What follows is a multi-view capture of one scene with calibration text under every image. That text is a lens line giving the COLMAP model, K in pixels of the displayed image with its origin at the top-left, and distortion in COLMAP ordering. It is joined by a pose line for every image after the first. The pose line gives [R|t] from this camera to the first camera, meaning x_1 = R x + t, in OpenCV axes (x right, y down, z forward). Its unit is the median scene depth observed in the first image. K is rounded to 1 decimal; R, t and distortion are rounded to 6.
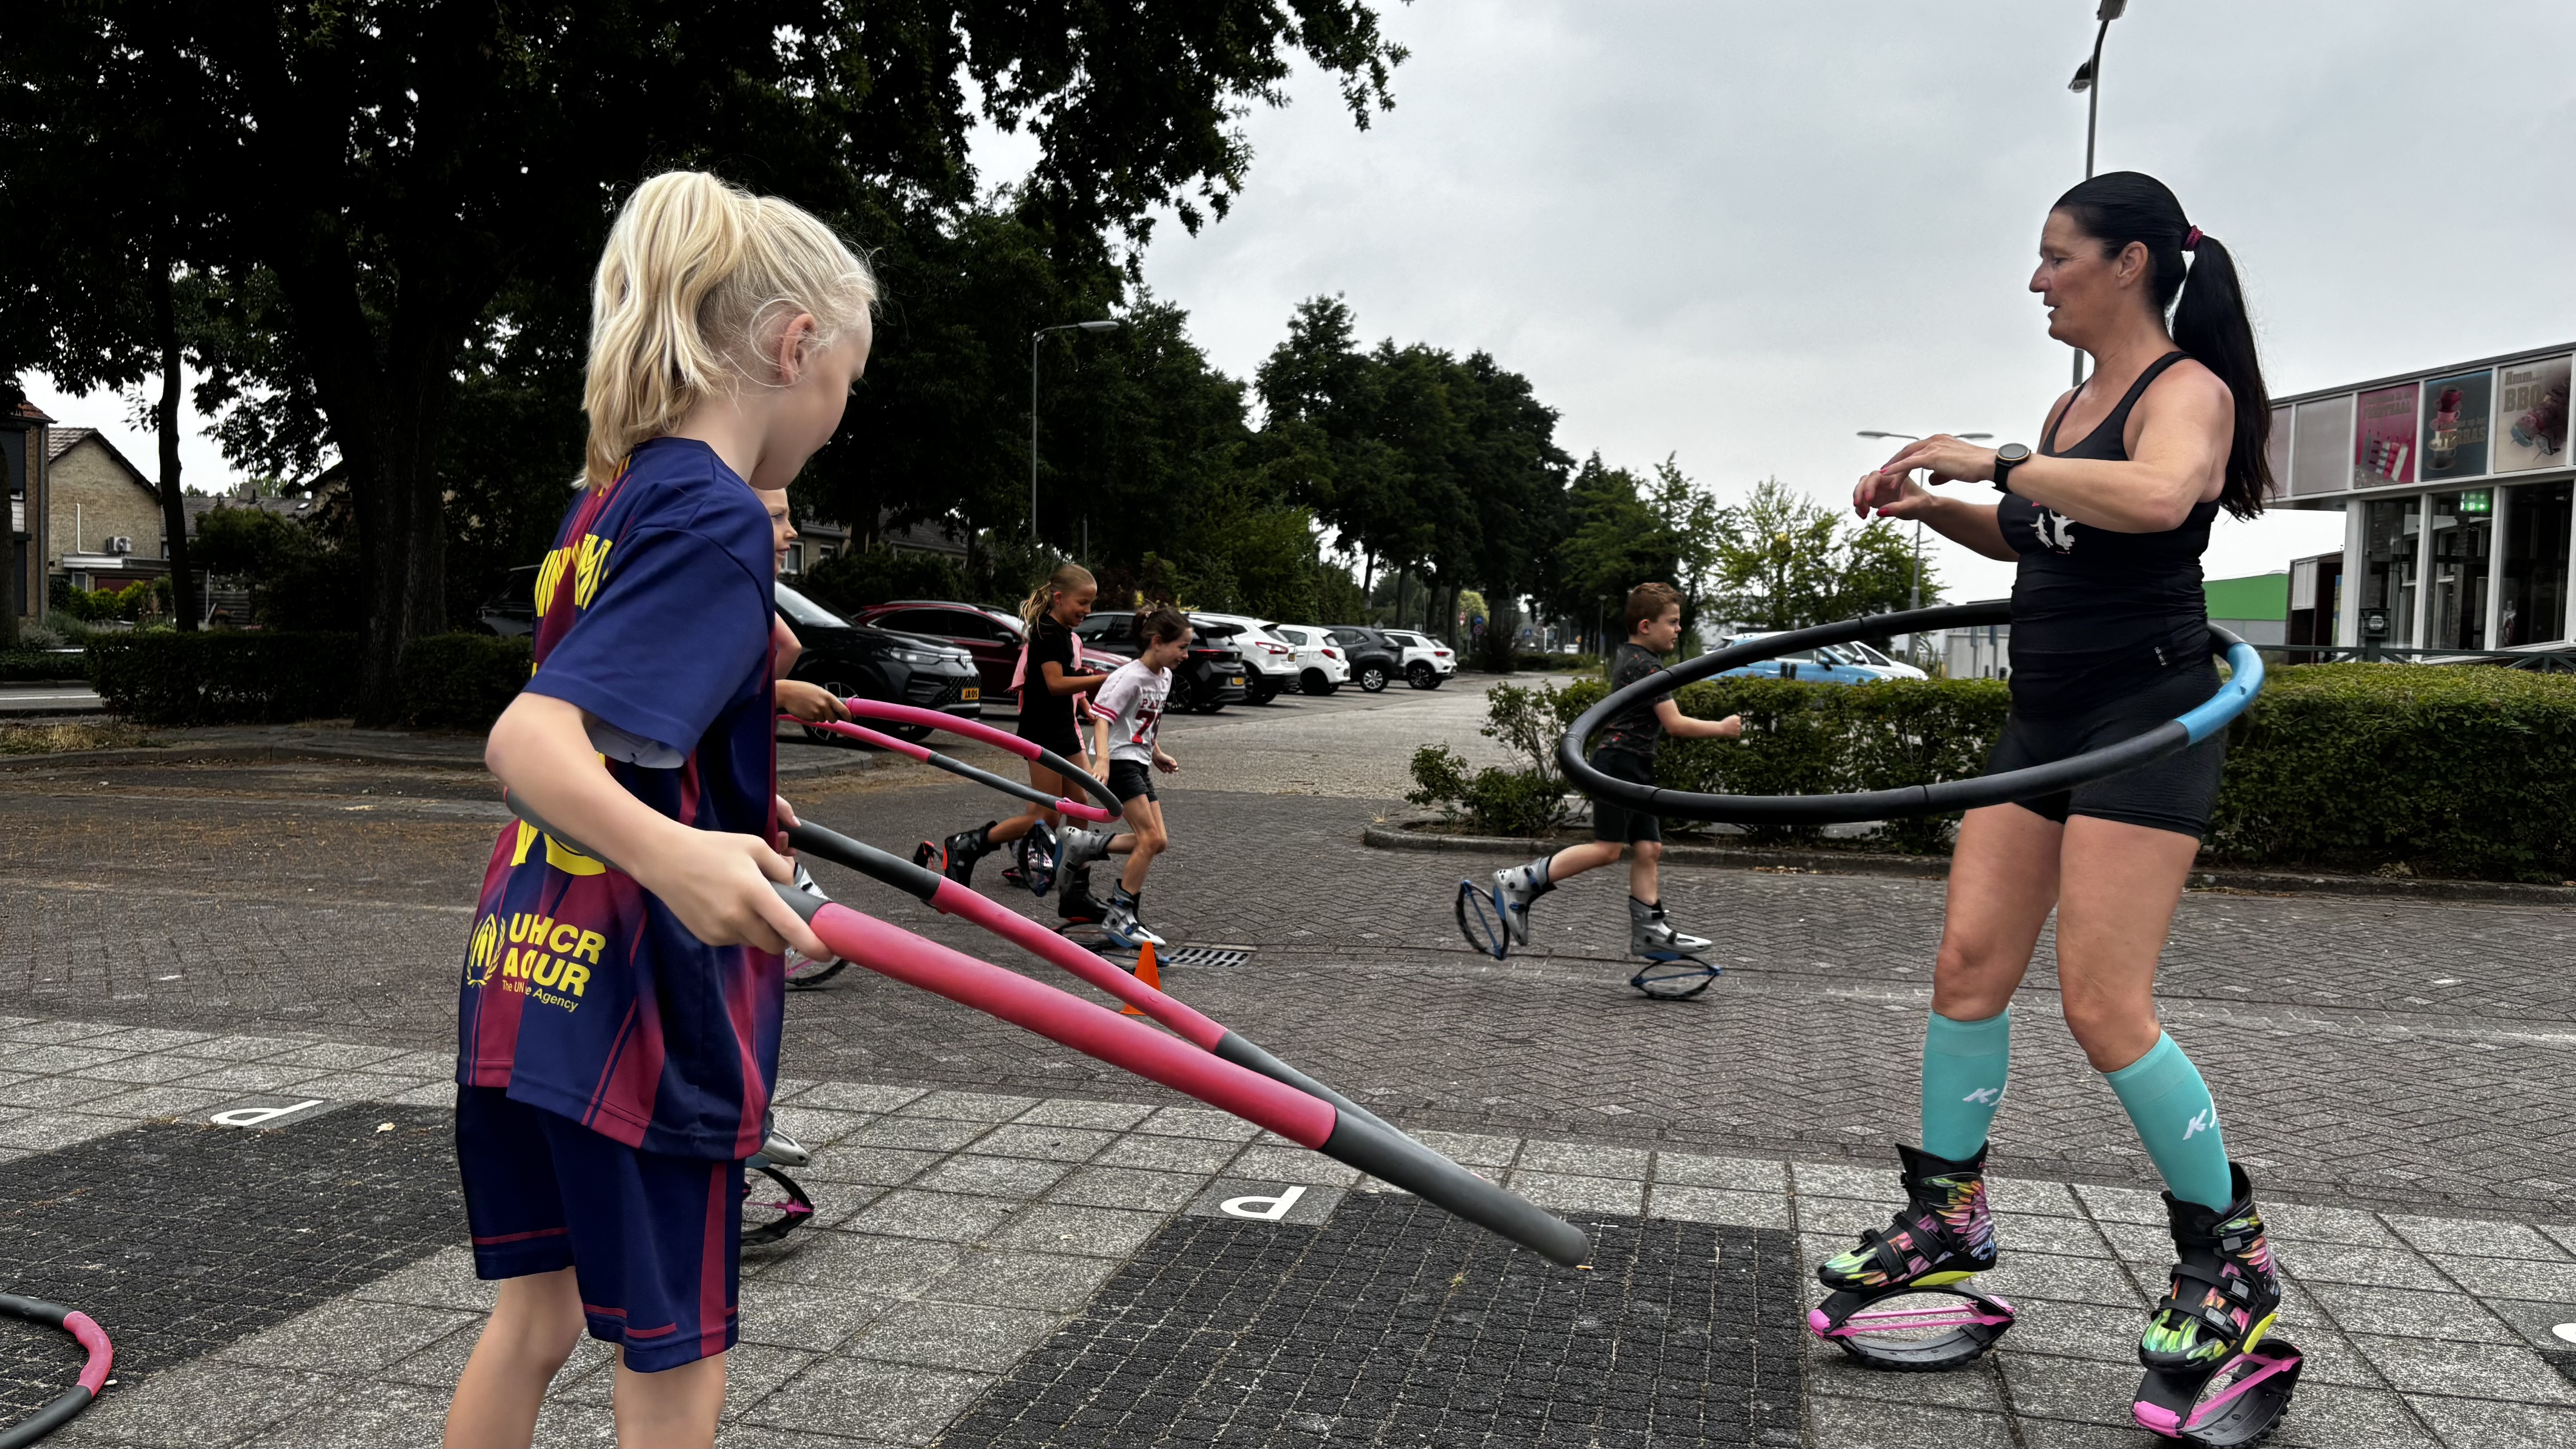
lens RADIAL K [[1974.4, 0, 1286.6], [0, 1974.4, 722.6], [0, 0, 1]] dist [0.017403, -0.002610]
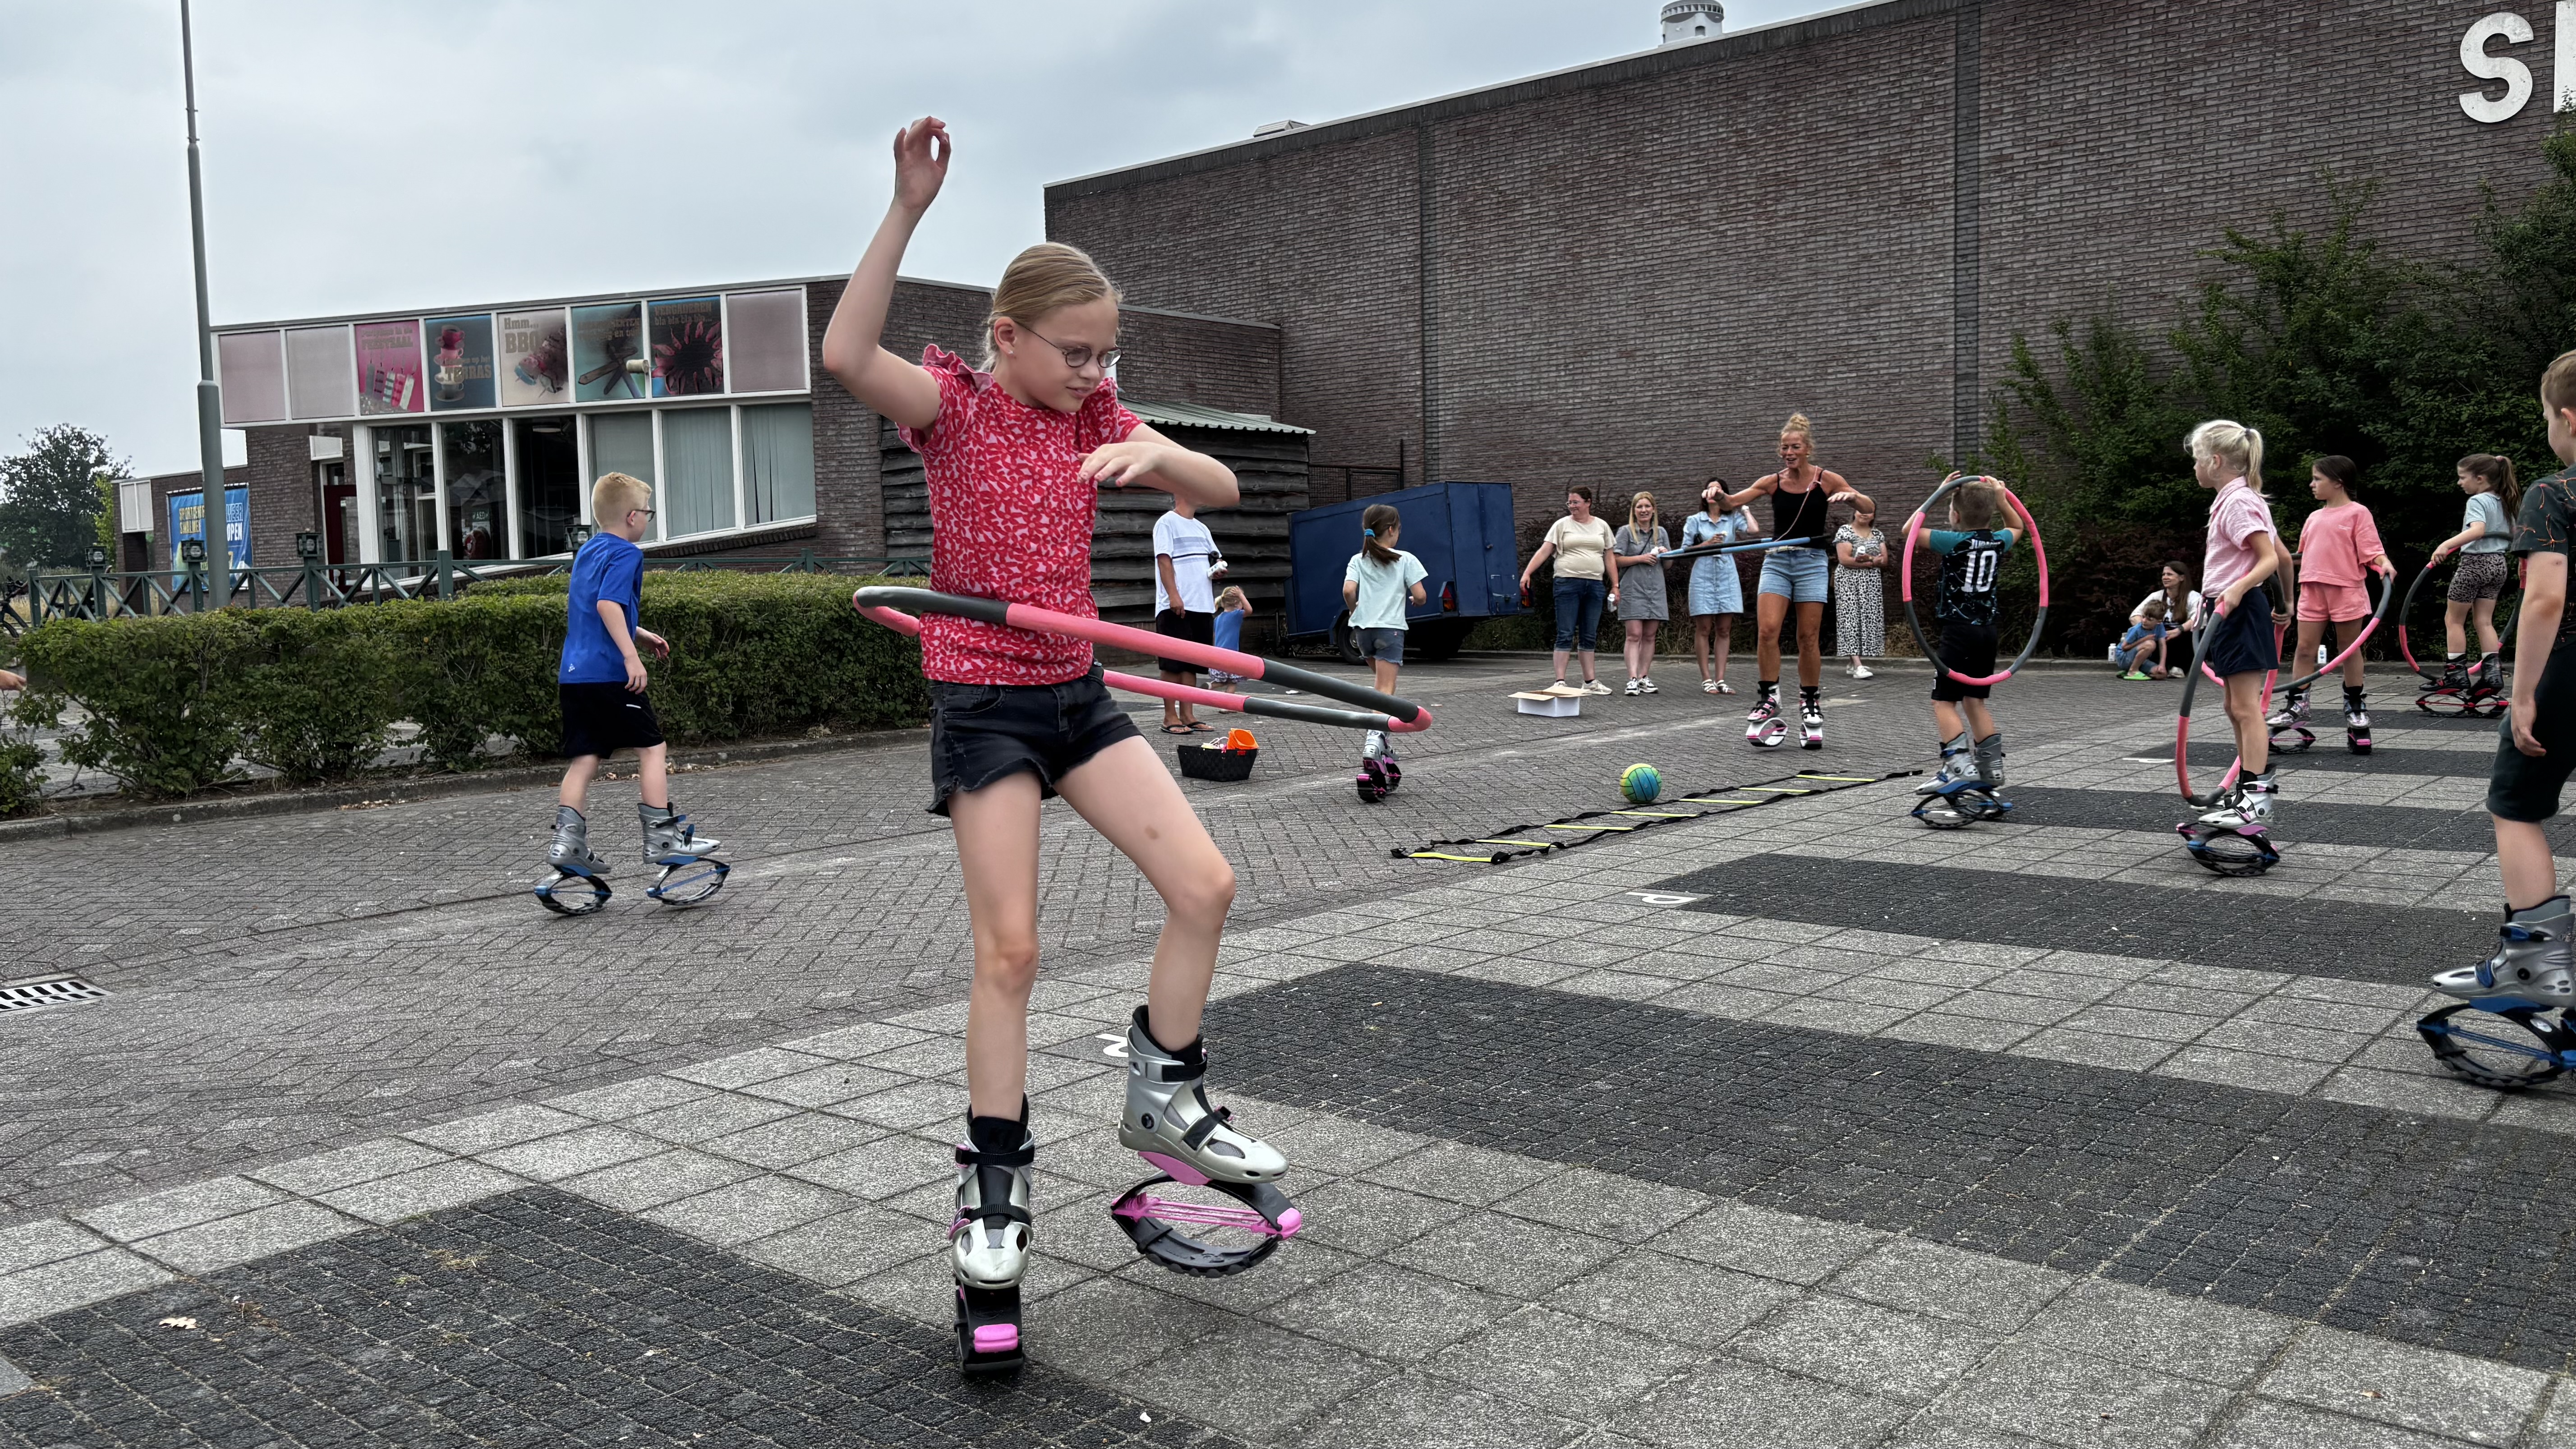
lens RADIAL K [[1974.4, 0, 1290.0], [0, 1974.4, 724.1], [0, 0, 1]] dist [0.017403, -0.002610]
pose [[0.448082, -0.106831, 0.887587, -0.224850], [0.072311, 0.993912, 0.083124, -0.006828], [-0.891063, 0.026936, 0.453079, 0.092946]]
